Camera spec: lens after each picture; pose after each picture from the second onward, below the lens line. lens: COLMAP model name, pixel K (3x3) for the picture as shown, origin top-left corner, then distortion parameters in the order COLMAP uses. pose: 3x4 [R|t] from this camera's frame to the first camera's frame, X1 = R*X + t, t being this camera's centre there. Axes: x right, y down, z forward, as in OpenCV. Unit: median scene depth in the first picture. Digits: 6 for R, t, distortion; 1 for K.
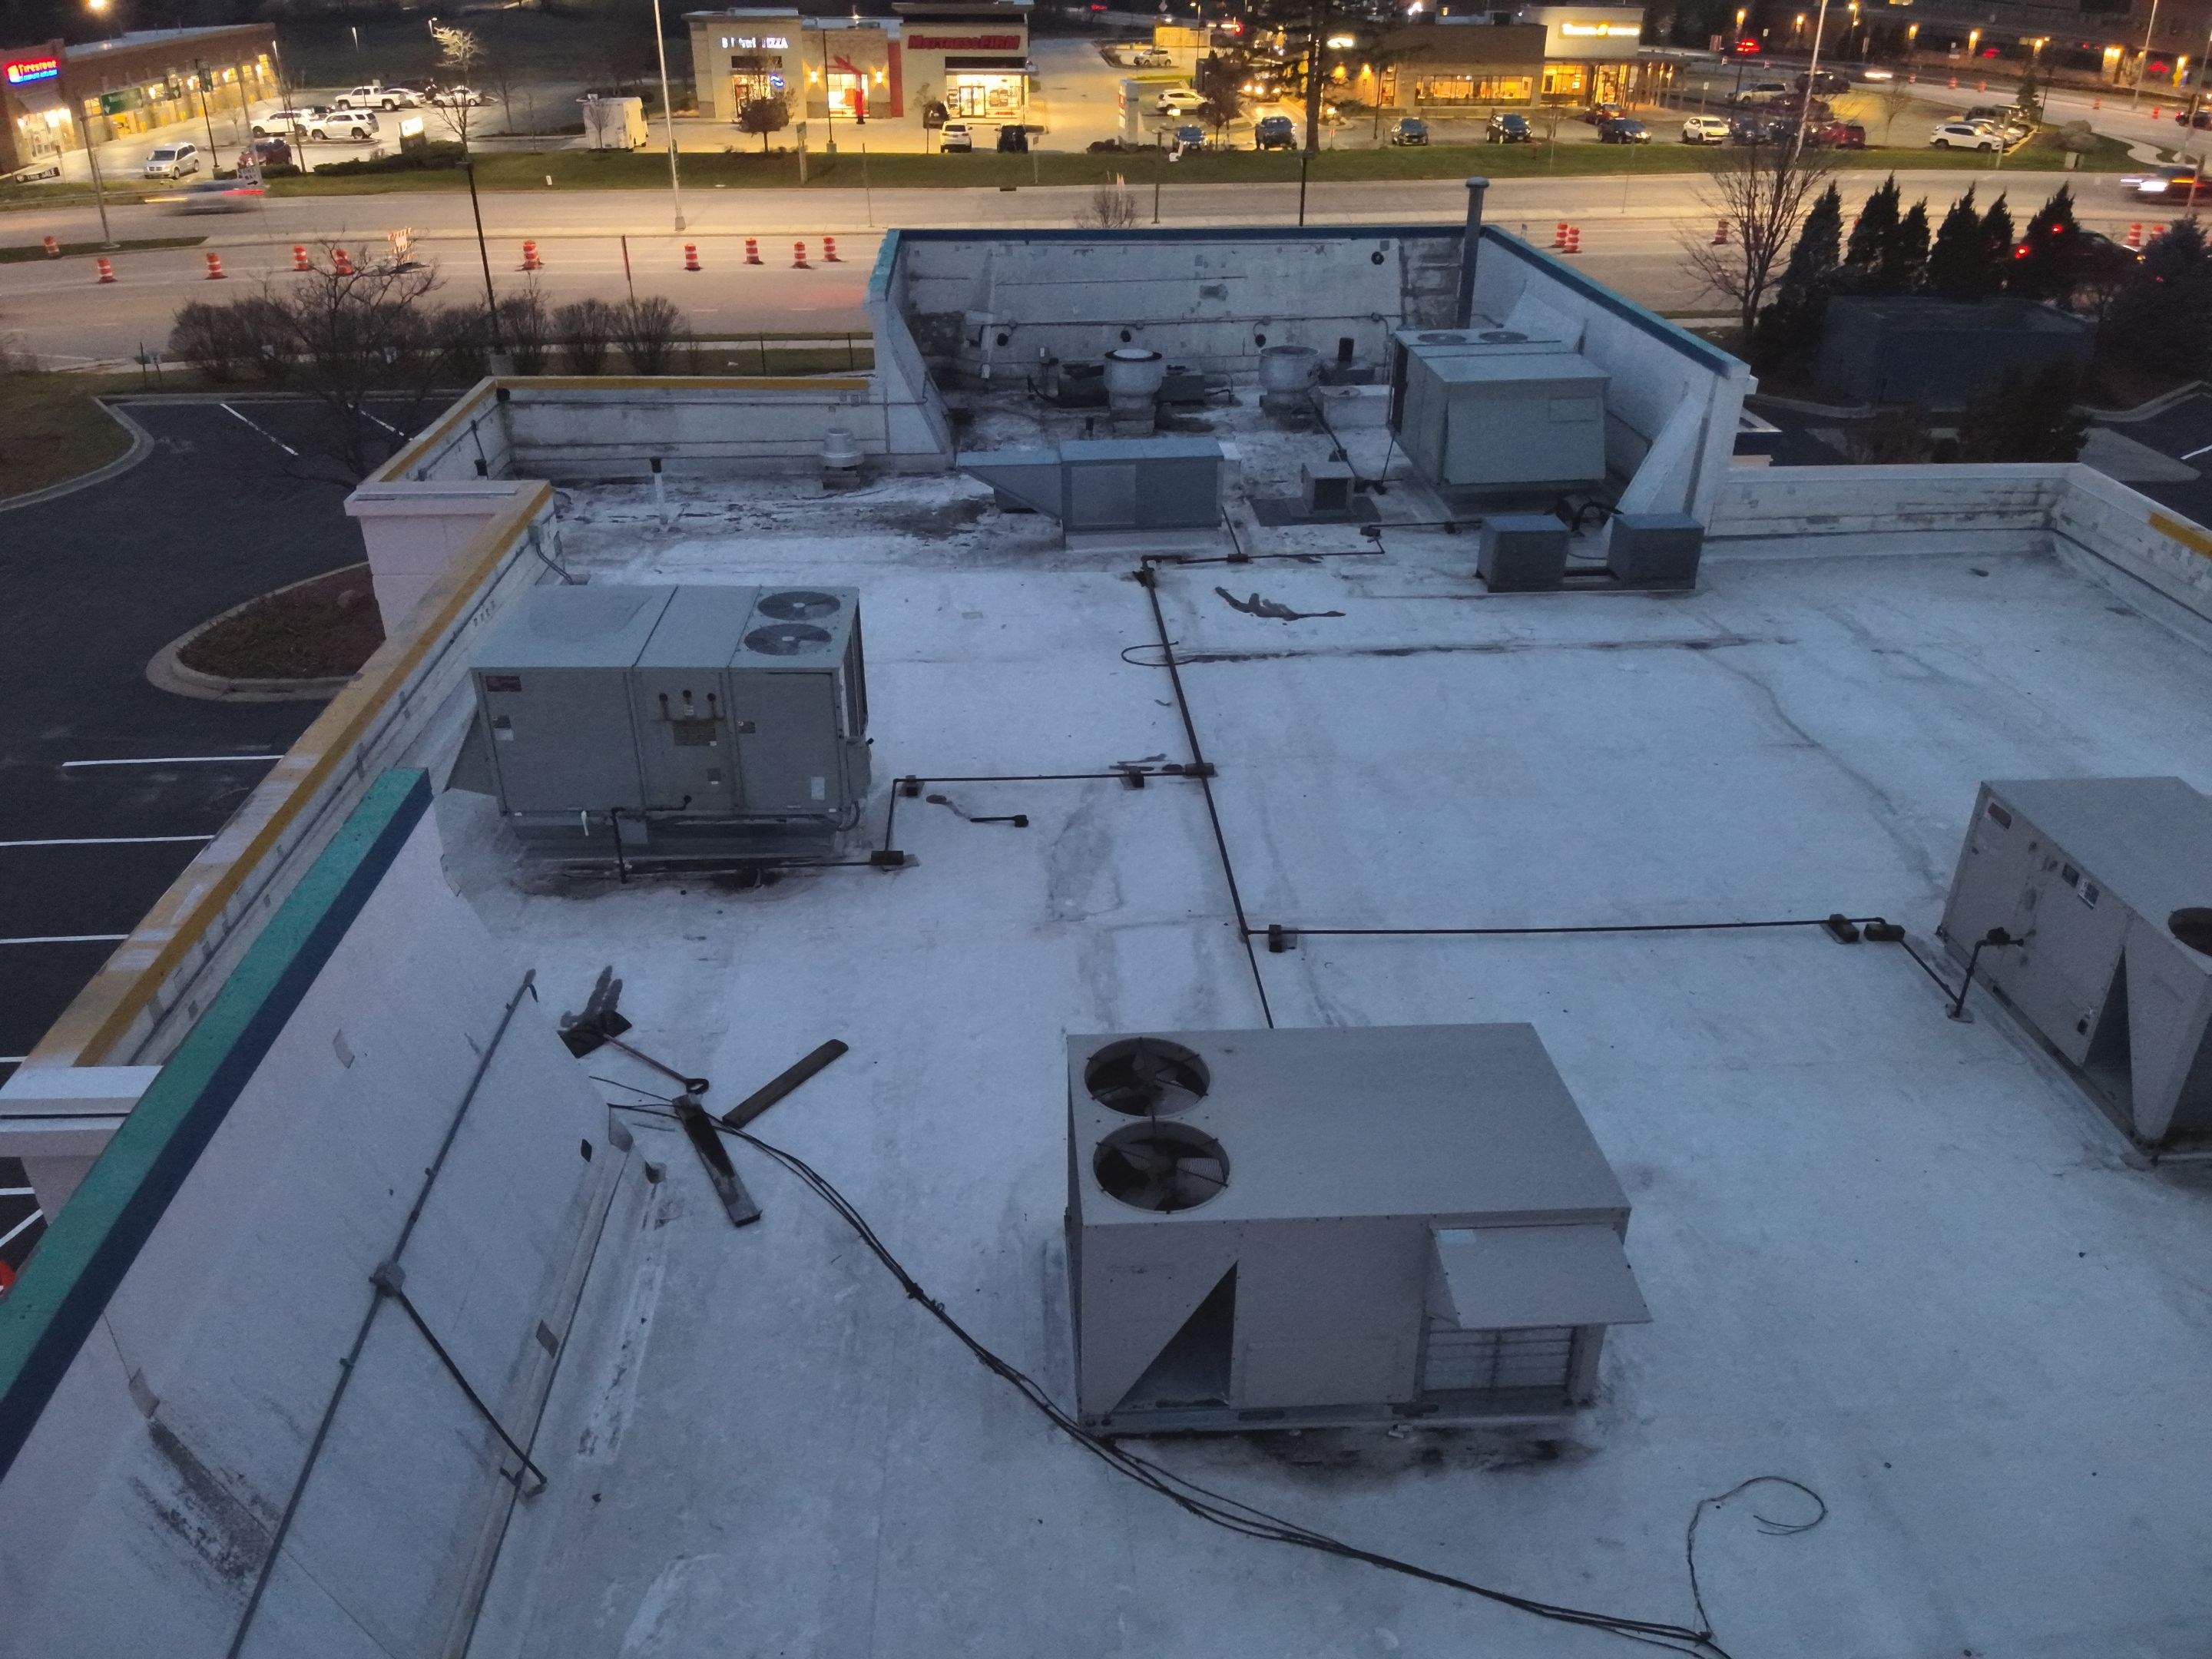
lens RADIAL K [[1585.2, 0, 1089.6], [0, 1585.2, 838.2], [0, 0, 1]] dist [0.152219, -0.270082]
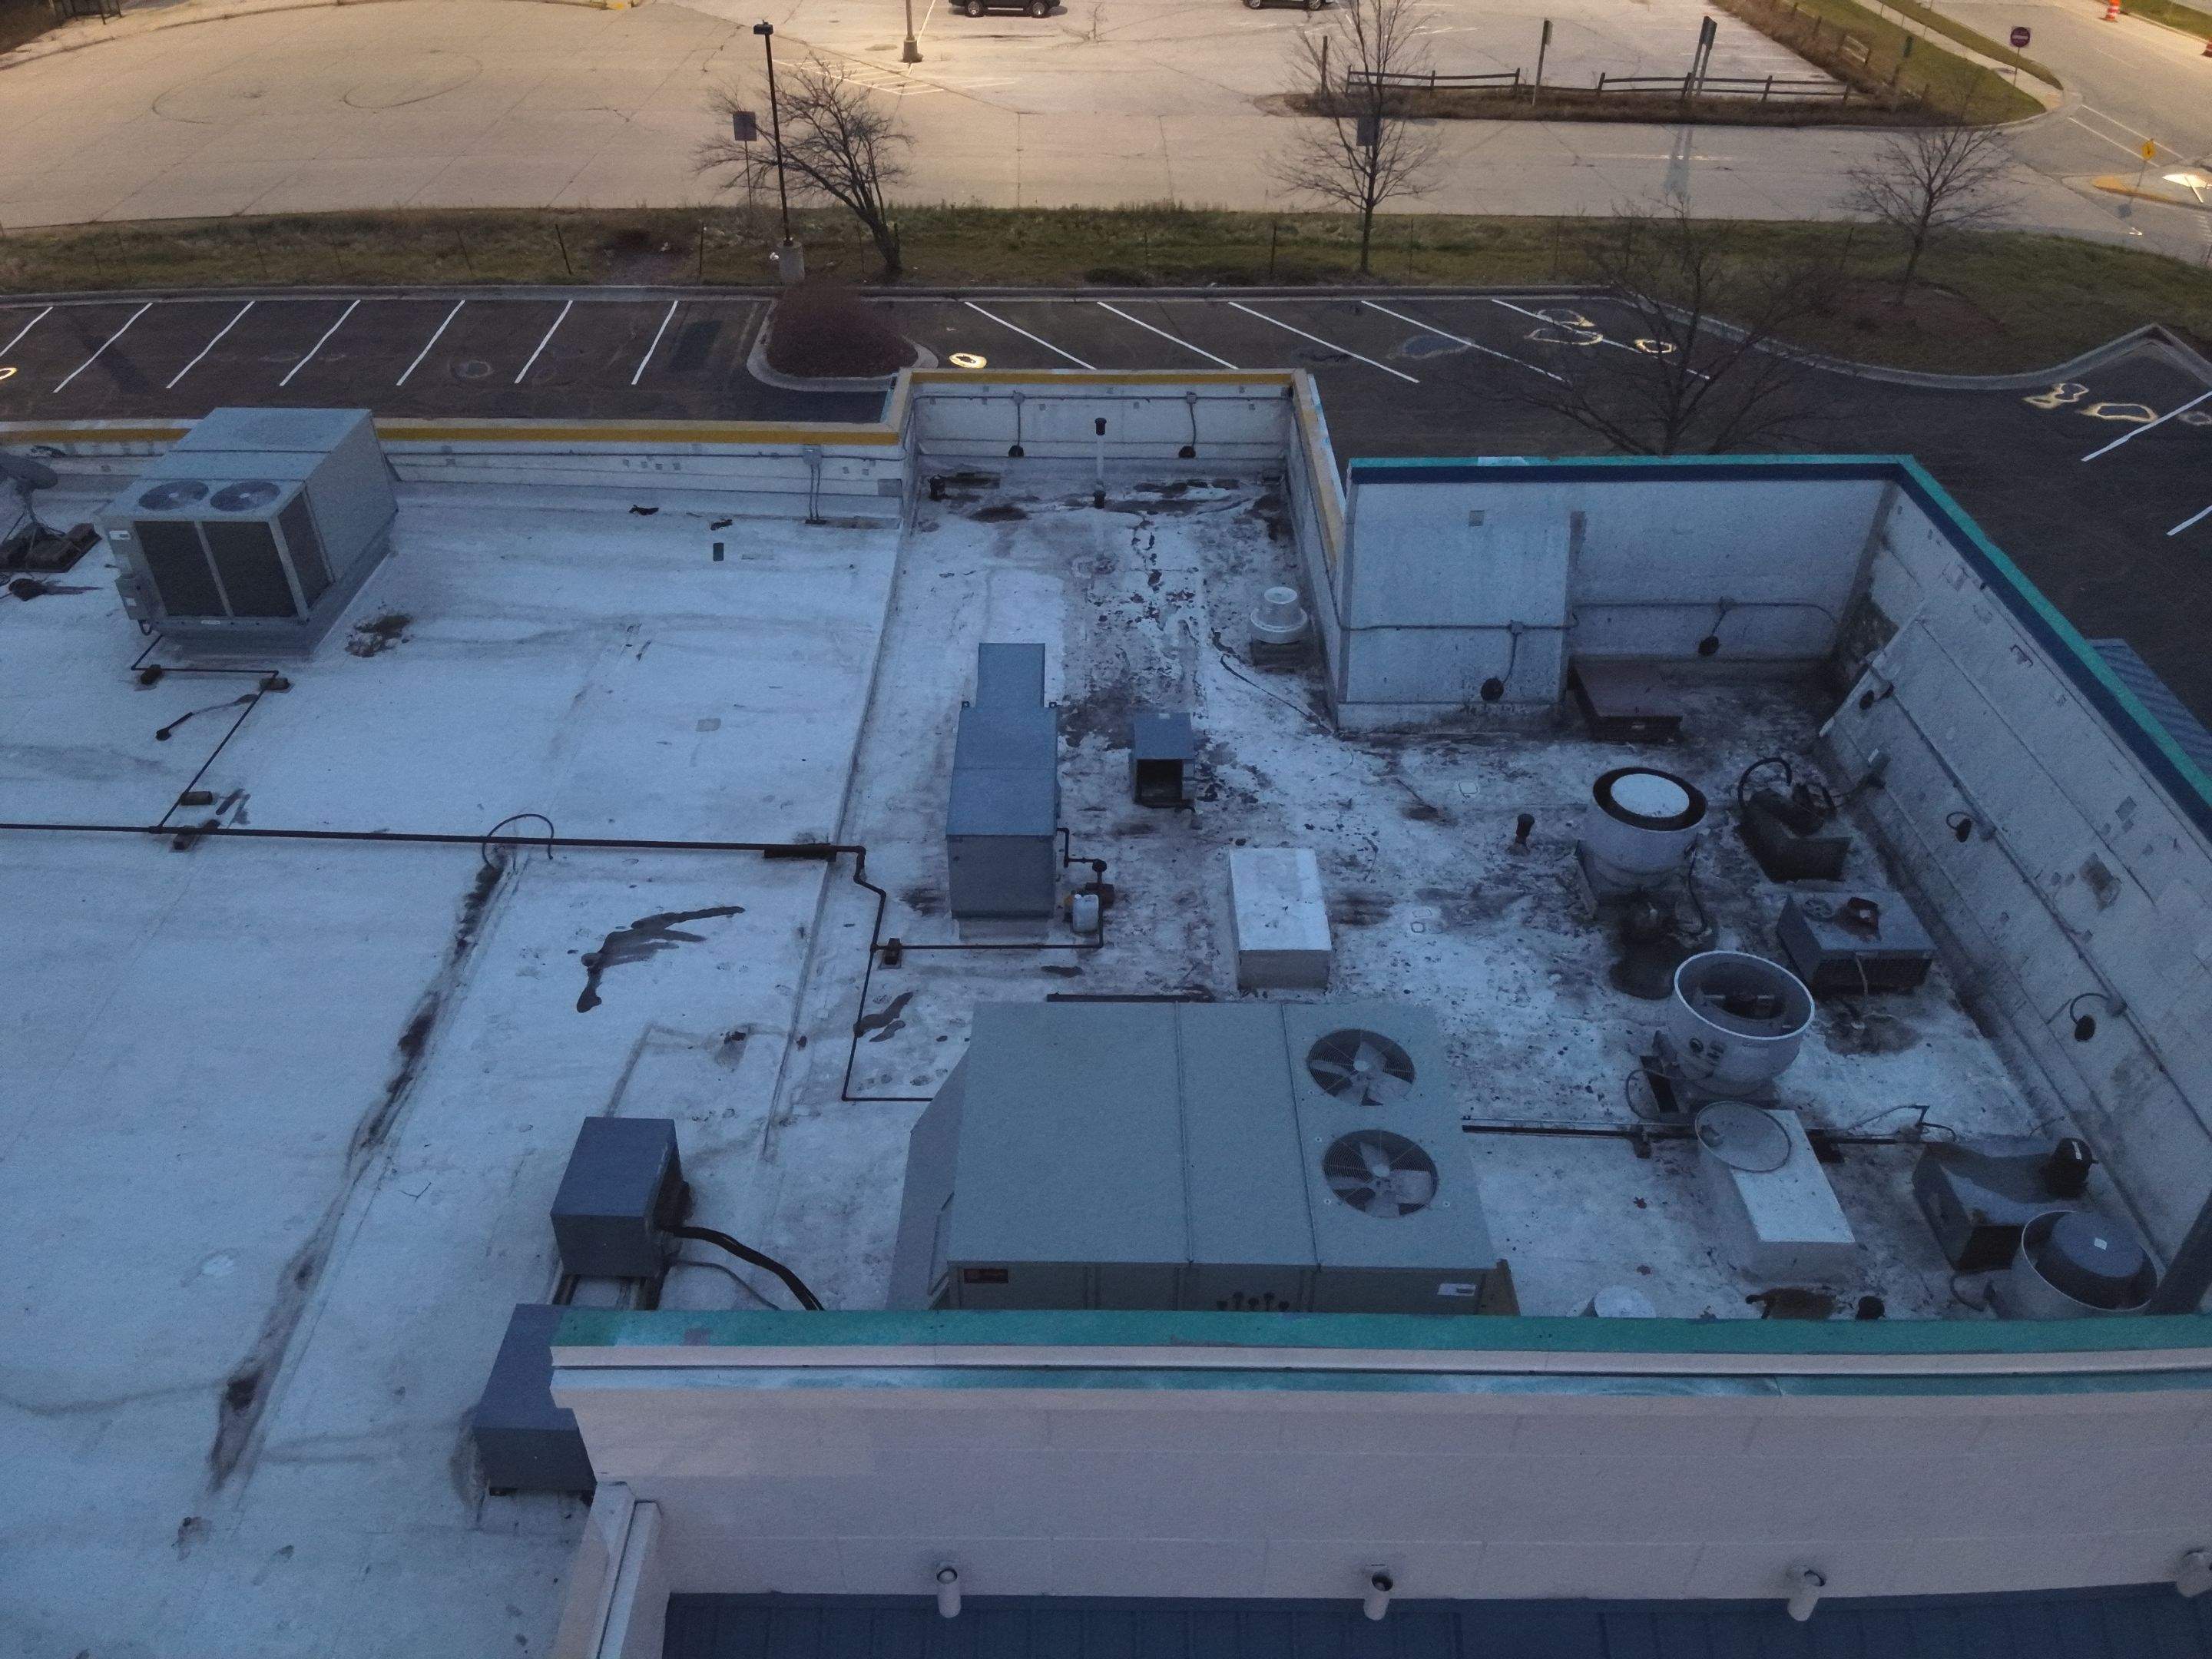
lens RADIAL K [[1585.2, 0, 1089.6], [0, 1585.2, 838.2], [0, 0, 1]] dist [0.152219, -0.270082]
pose [[-0.061217, 0.603053, -0.795349, 0.691111], [-0.484532, 0.678700, 0.551901, -0.720775], [0.872629, 0.419158, 0.250650, 1.012454]]
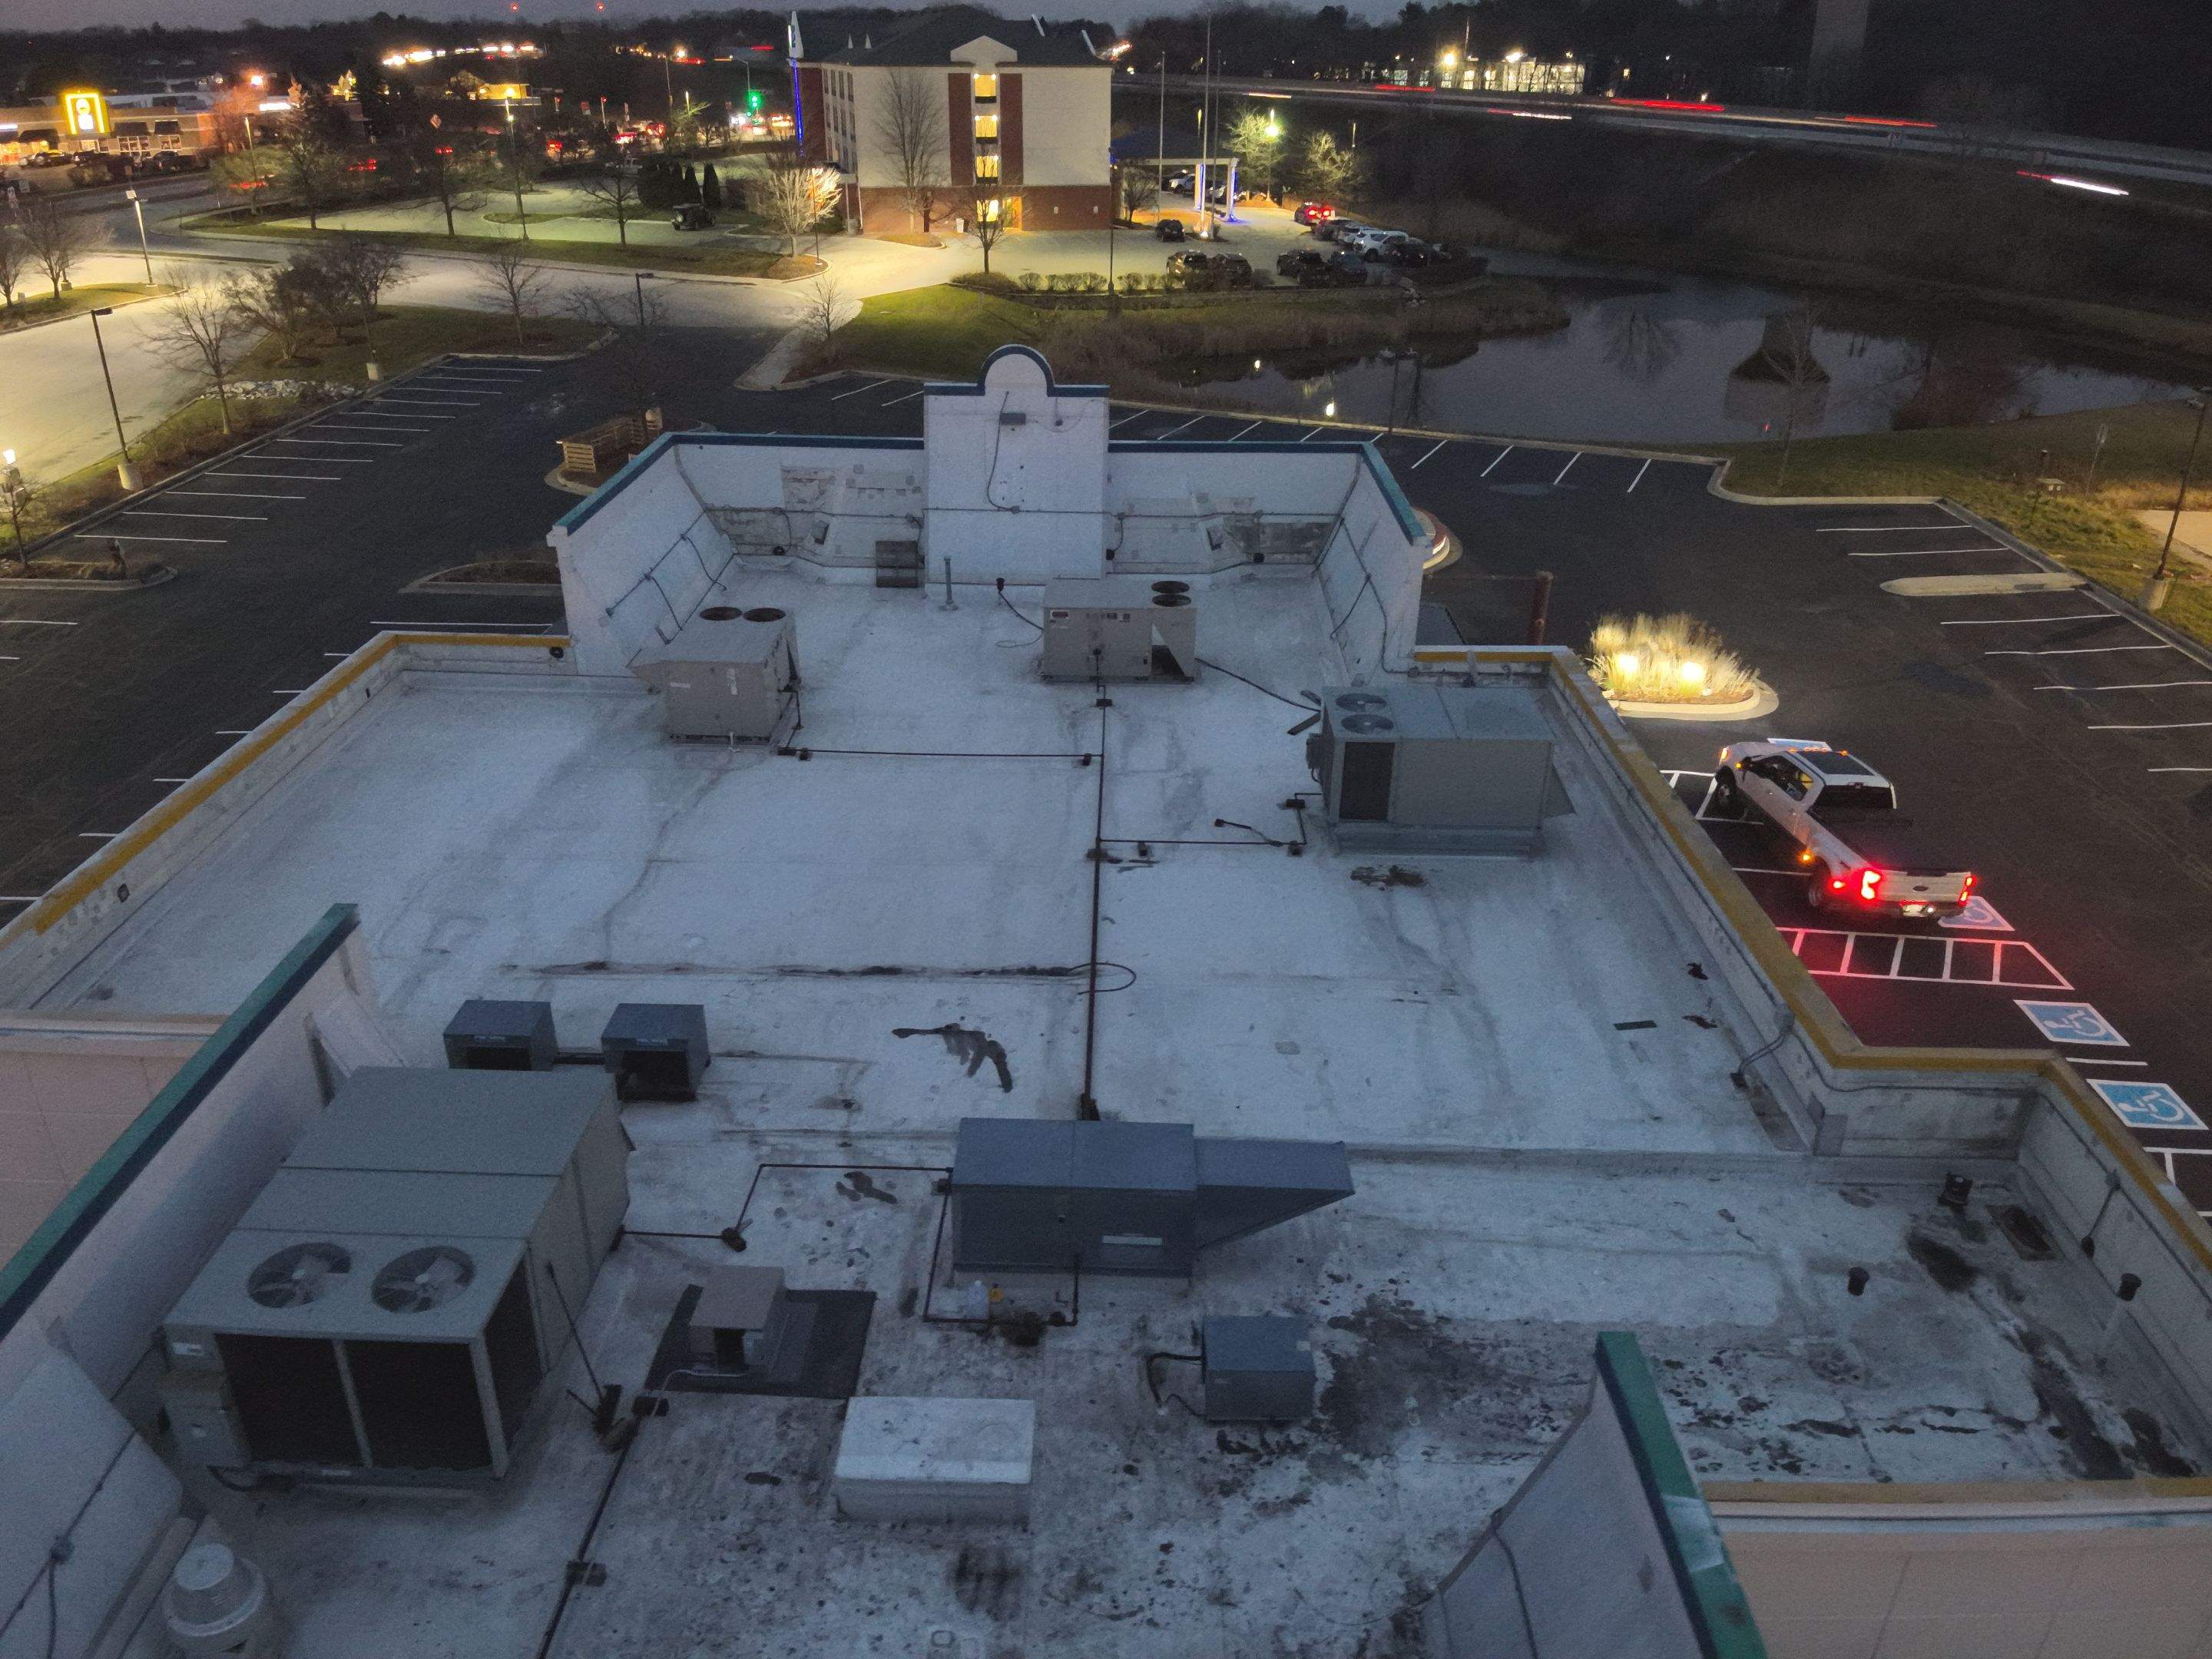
lens RADIAL K [[1585.2, 0, 1089.6], [0, 1585.2, 838.2], [0, 0, 1]] dist [0.152219, -0.270082]
pose [[-0.996781, -0.043716, 0.067204, -0.015549], [0.030005, 0.573909, 0.818369, -1.003669], [-0.074345, 0.817751, -0.570750, 1.476067]]
